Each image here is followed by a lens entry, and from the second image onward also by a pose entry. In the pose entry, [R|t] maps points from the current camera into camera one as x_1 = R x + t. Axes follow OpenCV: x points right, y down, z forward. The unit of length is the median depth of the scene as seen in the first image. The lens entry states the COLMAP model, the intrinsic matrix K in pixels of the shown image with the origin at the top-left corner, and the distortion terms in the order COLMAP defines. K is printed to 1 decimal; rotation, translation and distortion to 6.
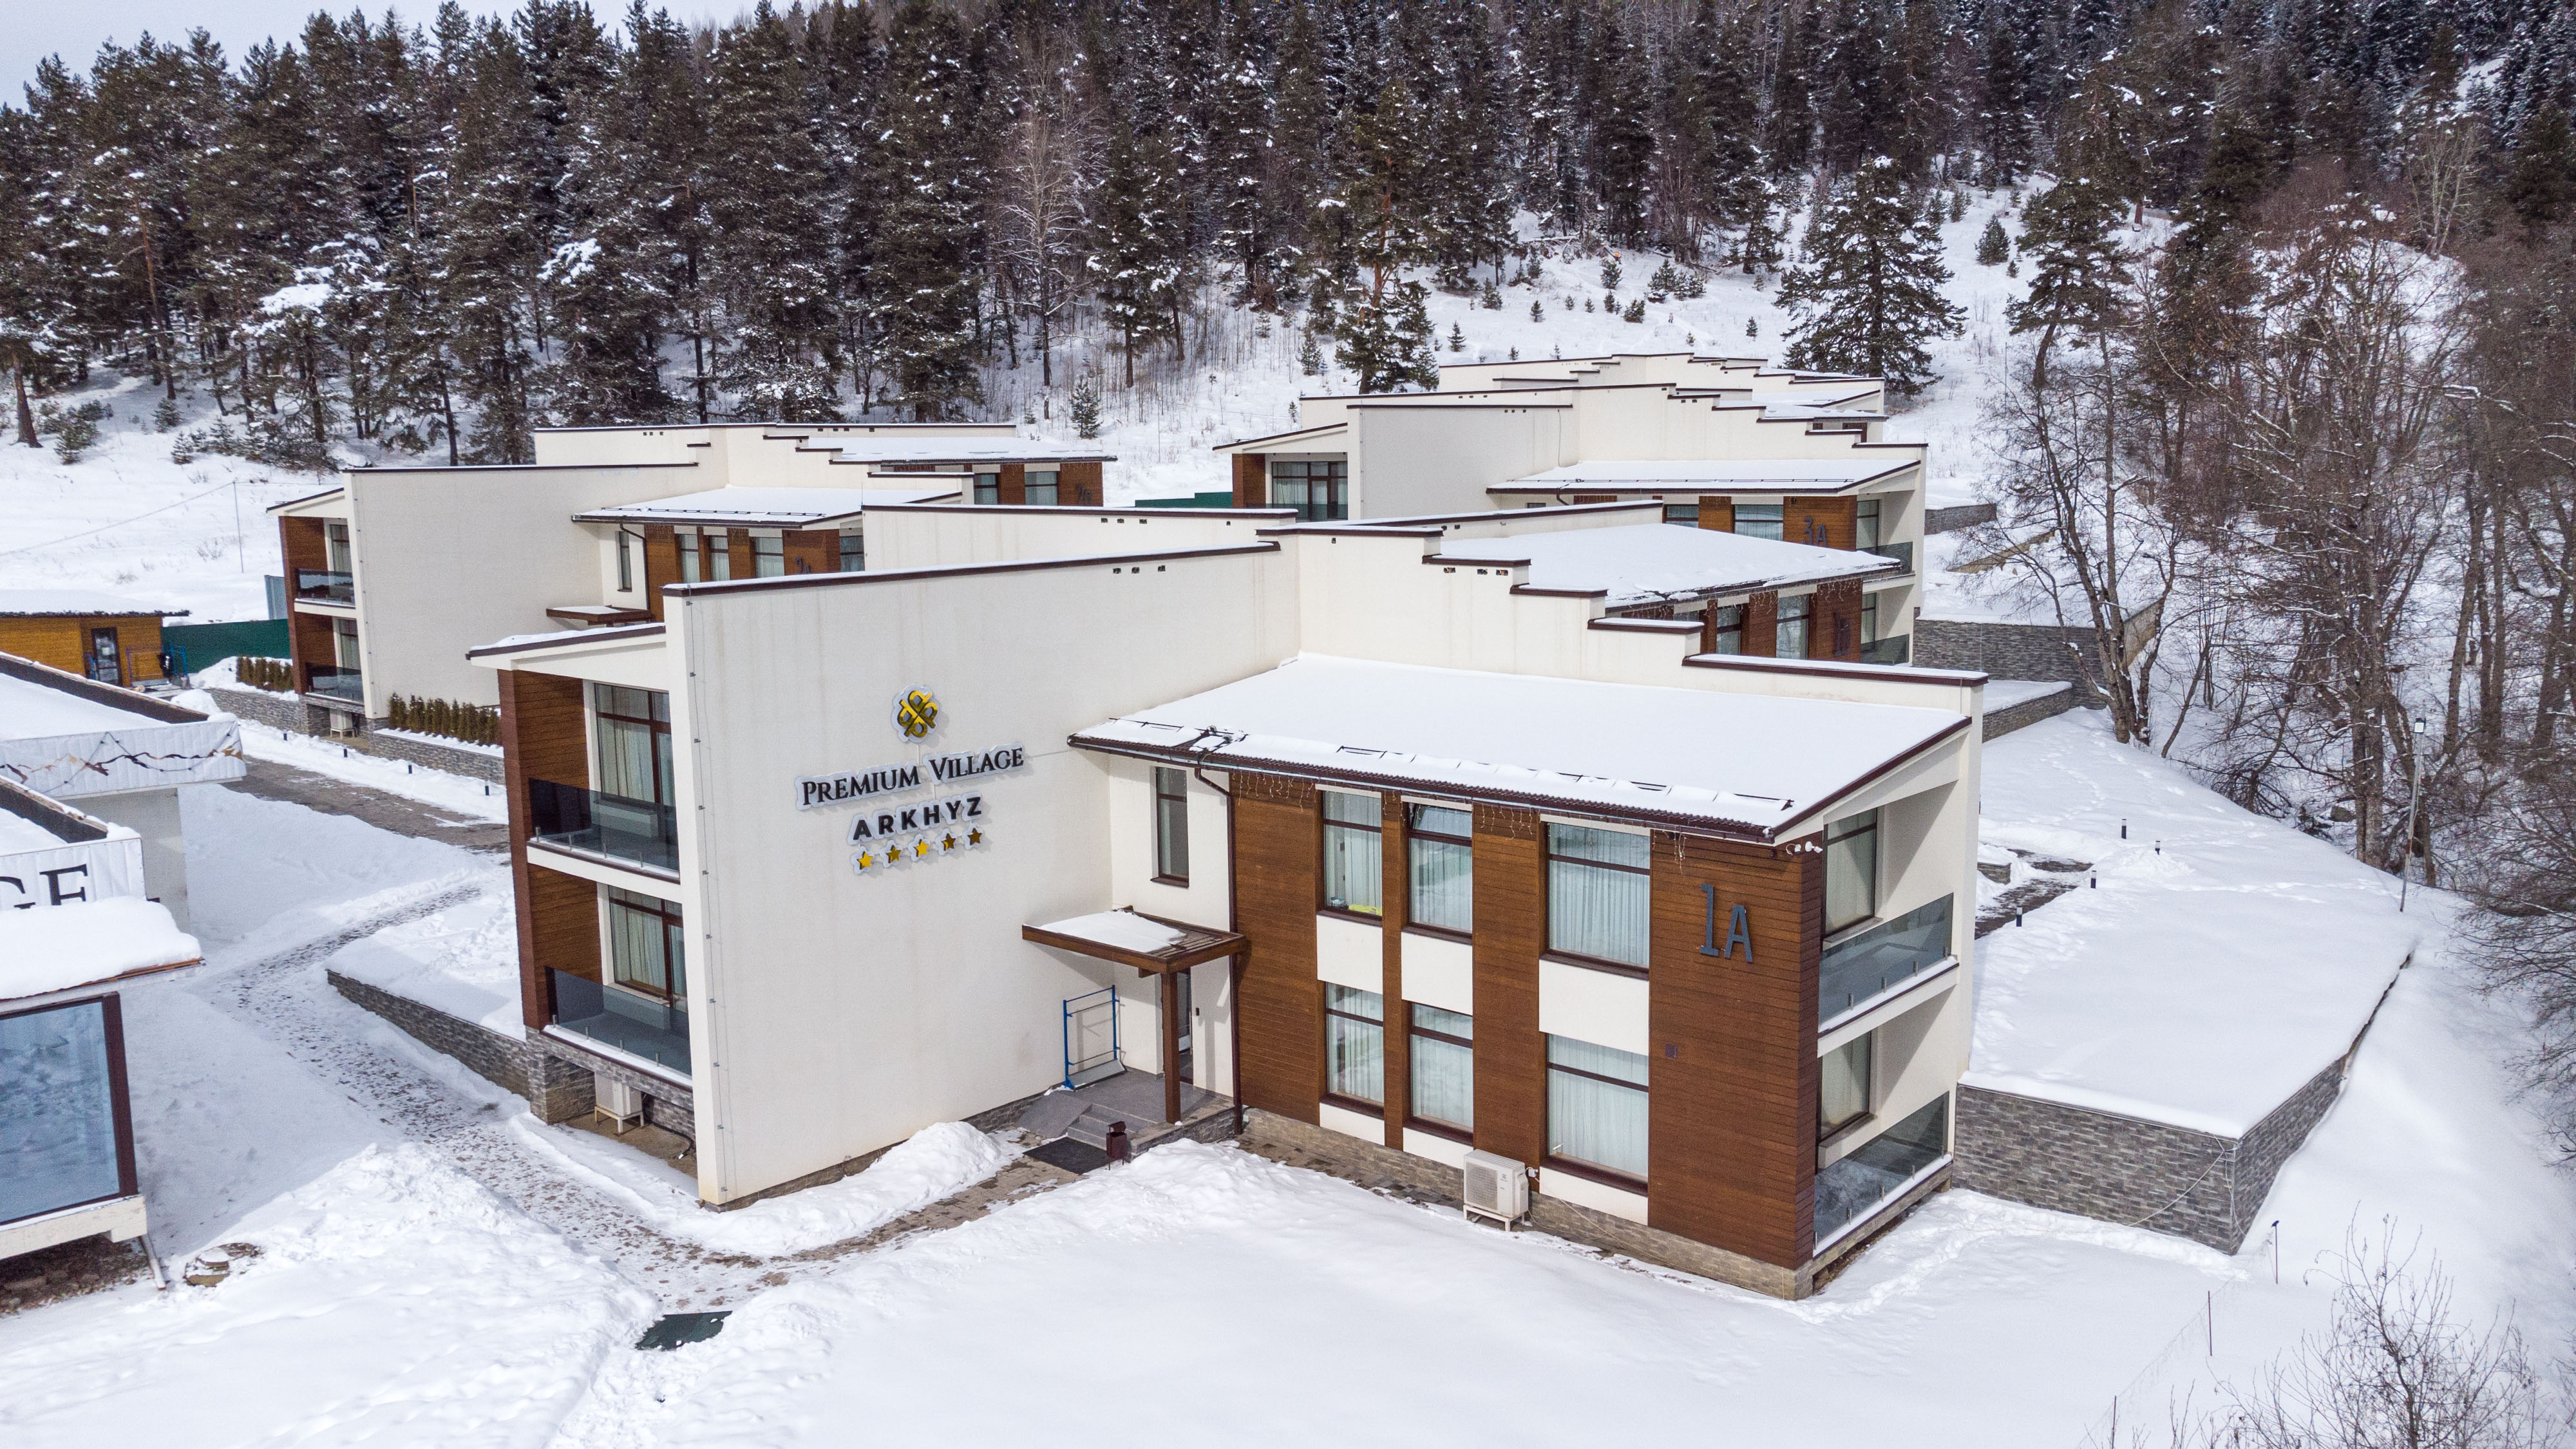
lens RADIAL K [[1933.3, 0, 1288.0], [0, 1933.3, 724.5], [0, 0, 1]] dist [0.026552, 0.052565]
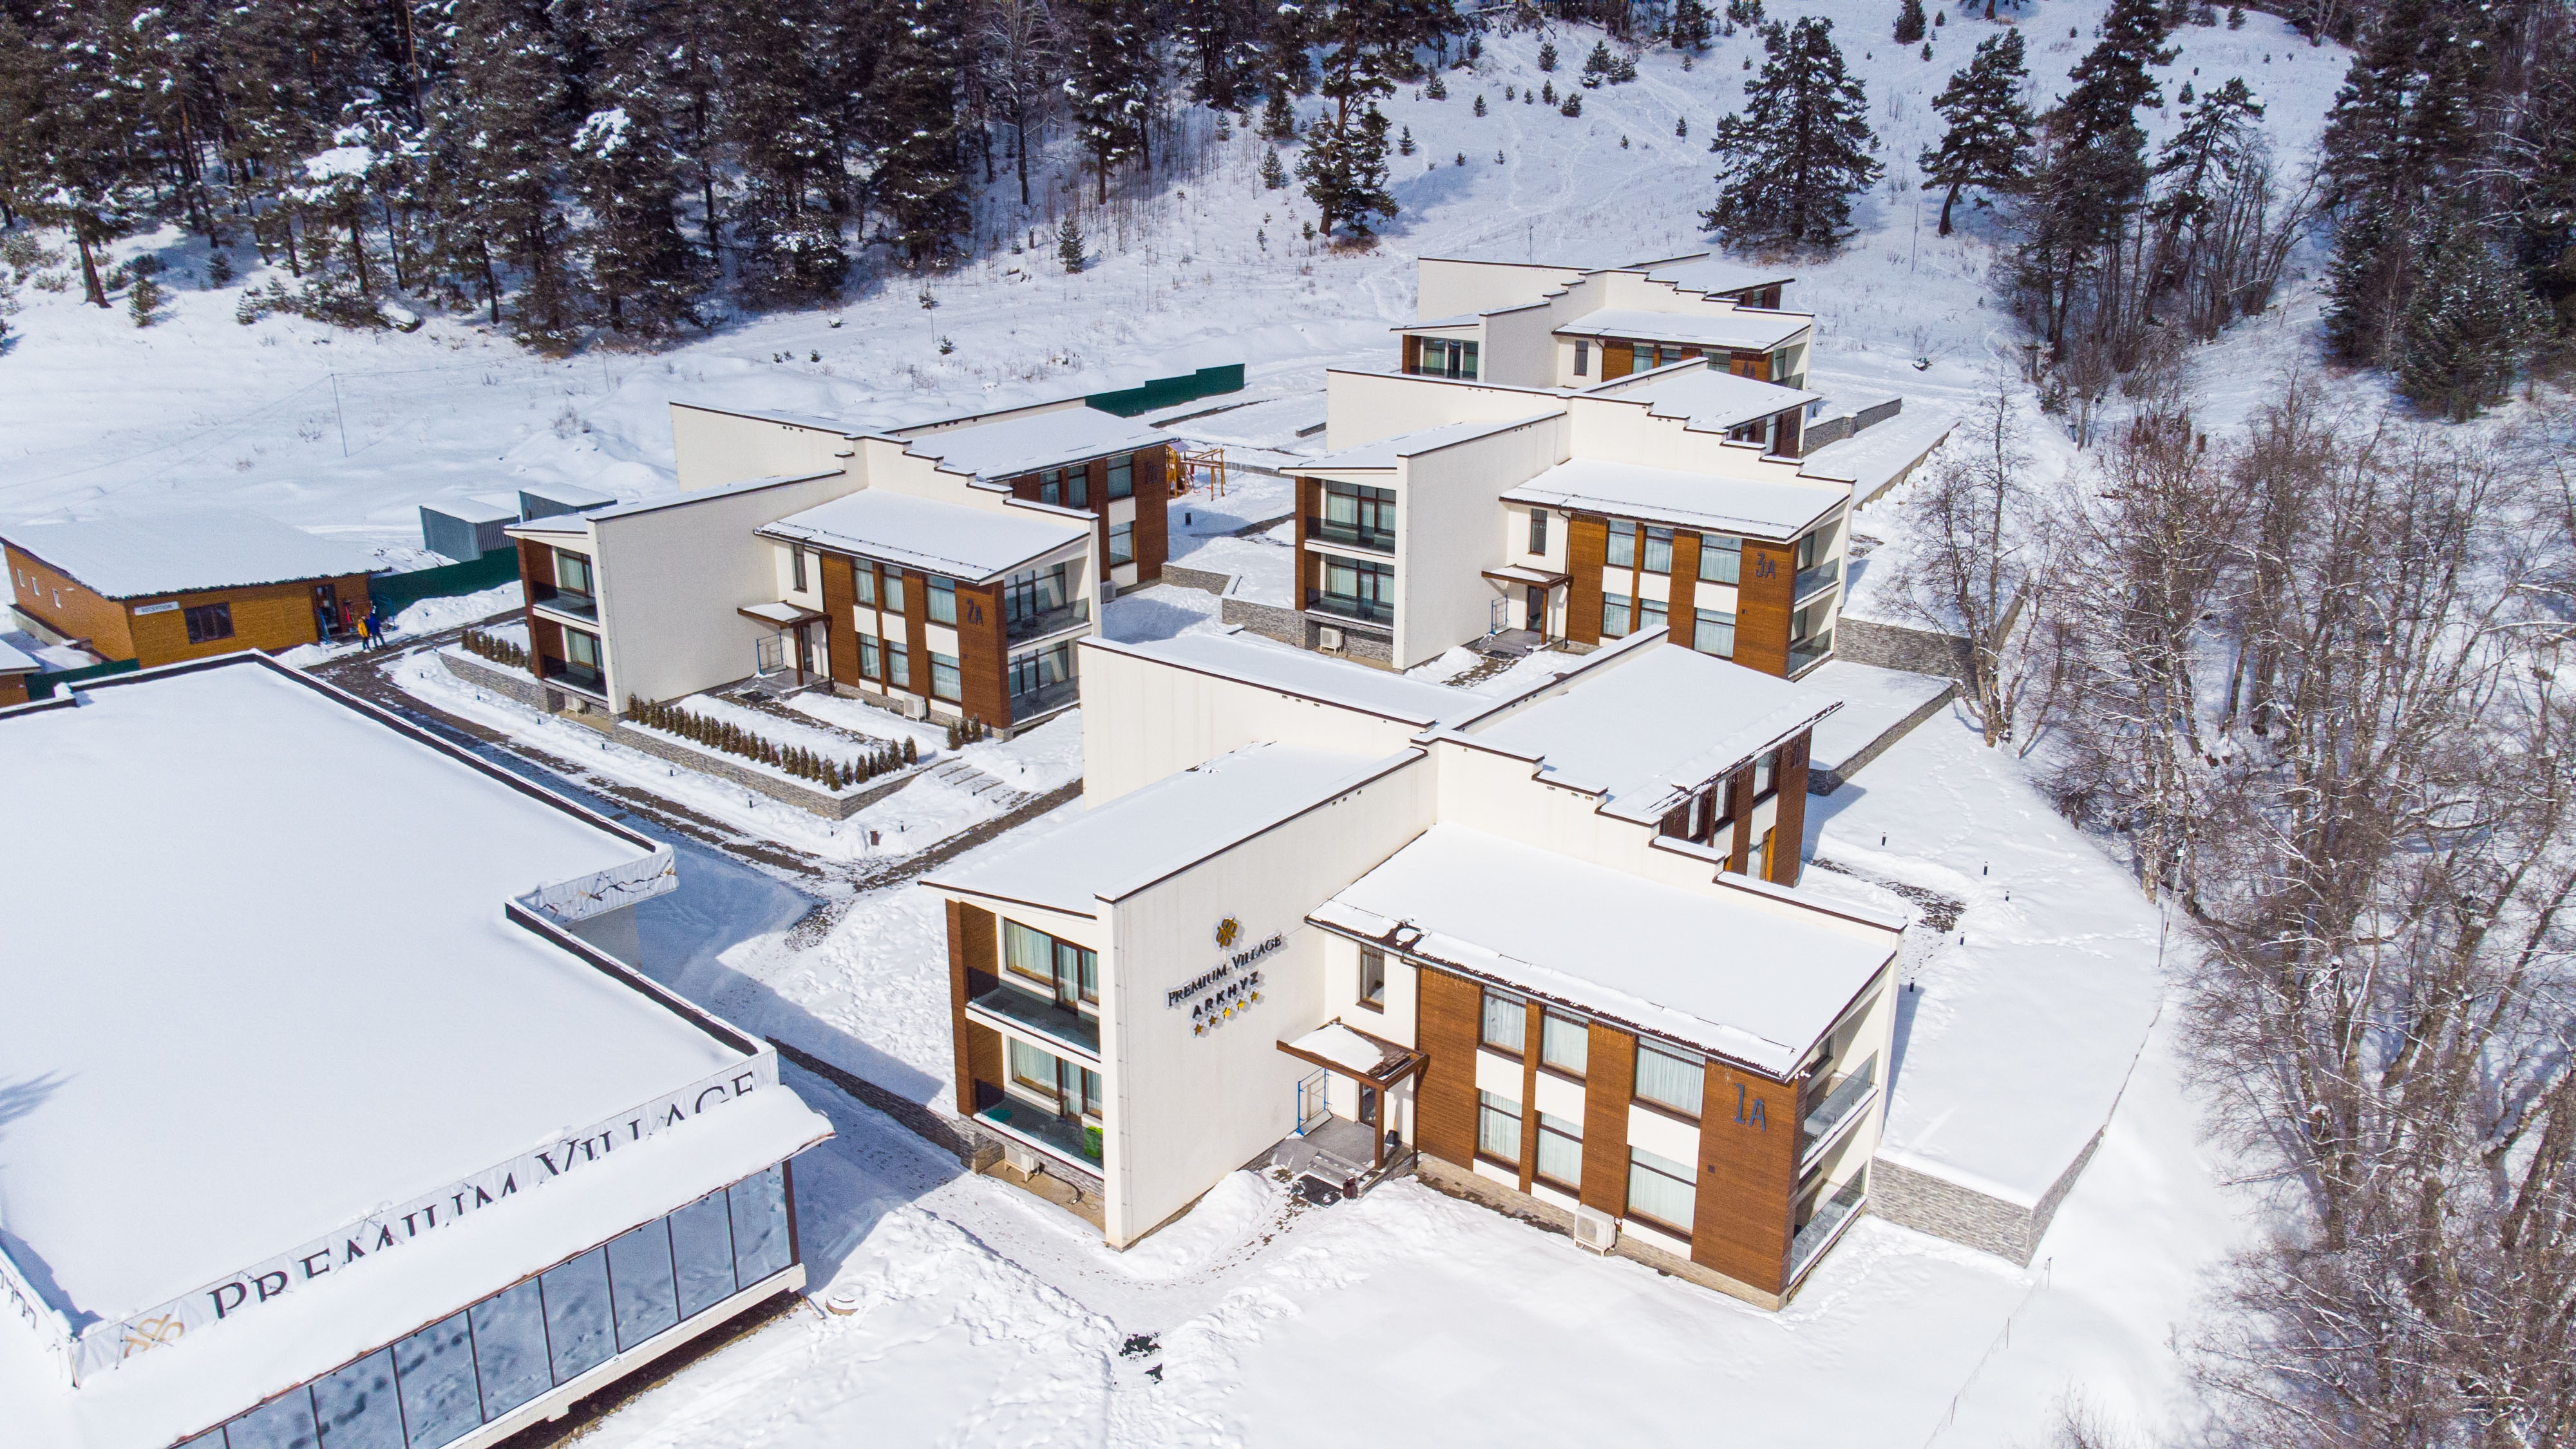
lens RADIAL K [[1933.3, 0, 1288.0], [0, 1933.3, 724.5], [0, 0, 1]] dist [0.026552, 0.052565]
pose [[0.998194, -0.004586, 0.059904, -0.060386], [-0.006384, 0.983341, 0.181661, -0.116080], [-0.059740, -0.181715, 0.981535, -0.126504]]
